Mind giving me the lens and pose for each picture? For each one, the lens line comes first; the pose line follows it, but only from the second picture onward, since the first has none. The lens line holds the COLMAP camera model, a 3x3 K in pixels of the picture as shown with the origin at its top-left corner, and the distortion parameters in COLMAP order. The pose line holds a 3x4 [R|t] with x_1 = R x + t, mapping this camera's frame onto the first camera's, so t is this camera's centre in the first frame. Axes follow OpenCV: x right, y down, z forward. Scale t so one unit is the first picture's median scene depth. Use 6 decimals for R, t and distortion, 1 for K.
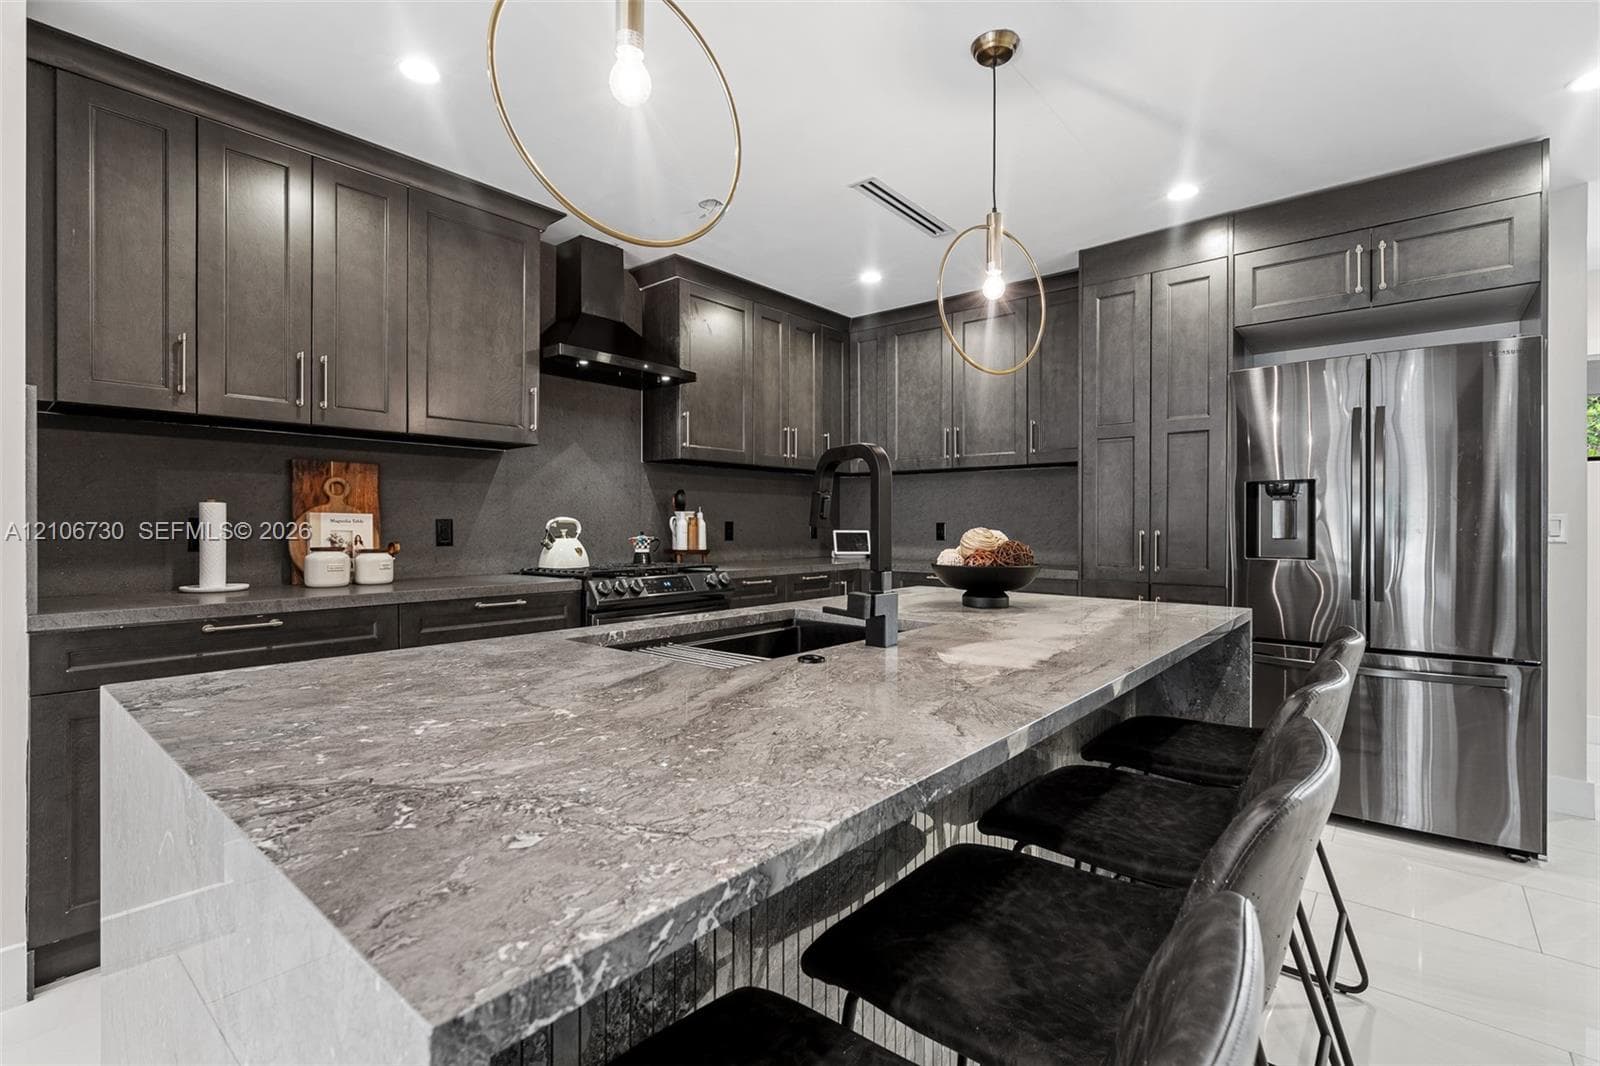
lens RADIAL K [[732.2, 0, 794.8], [0, 732.2, 527.0], [0, 0, 1]] dist [-0.004165, -0.000998]
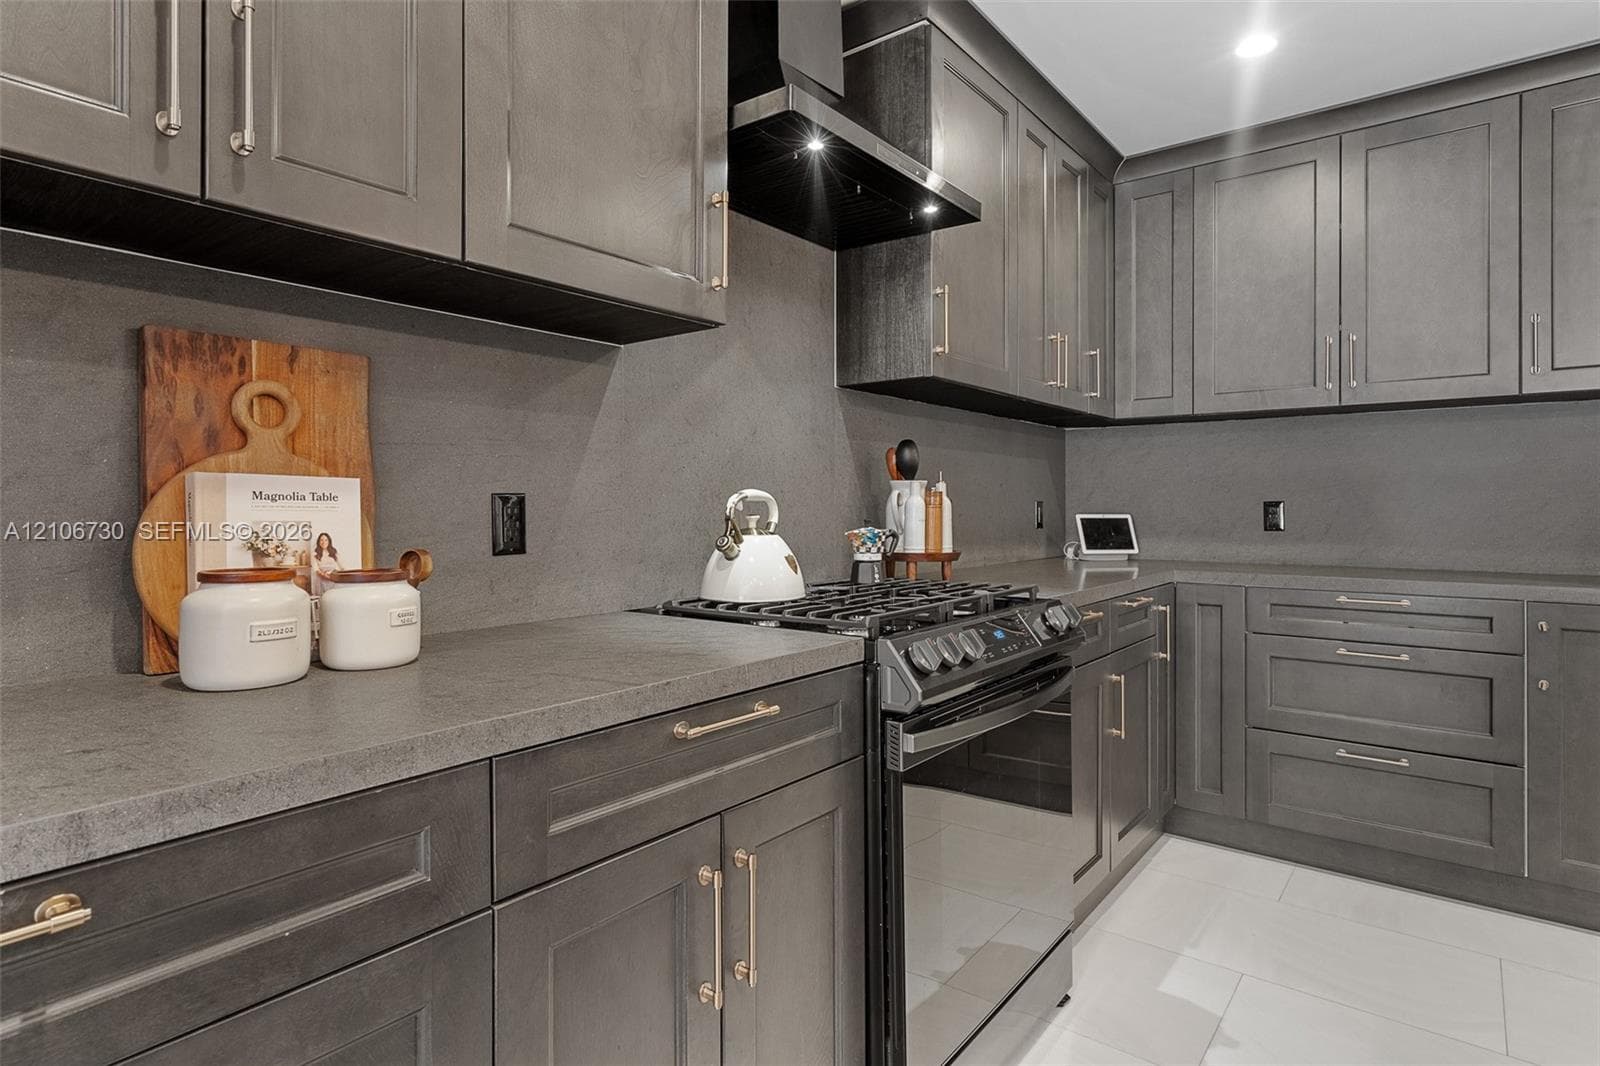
lens RADIAL K [[855.5, 0, 799.3], [0, 855.5, 505.6], [0, 0, 1]] dist [-0.005000, -0.000210]
pose [[0.999118, -0.000733, 0.041974, -0.357900], [0.000833, 0.999997, -0.002371, -0.002135], [-0.041972, 0.002404, 0.999116, 0.529133]]
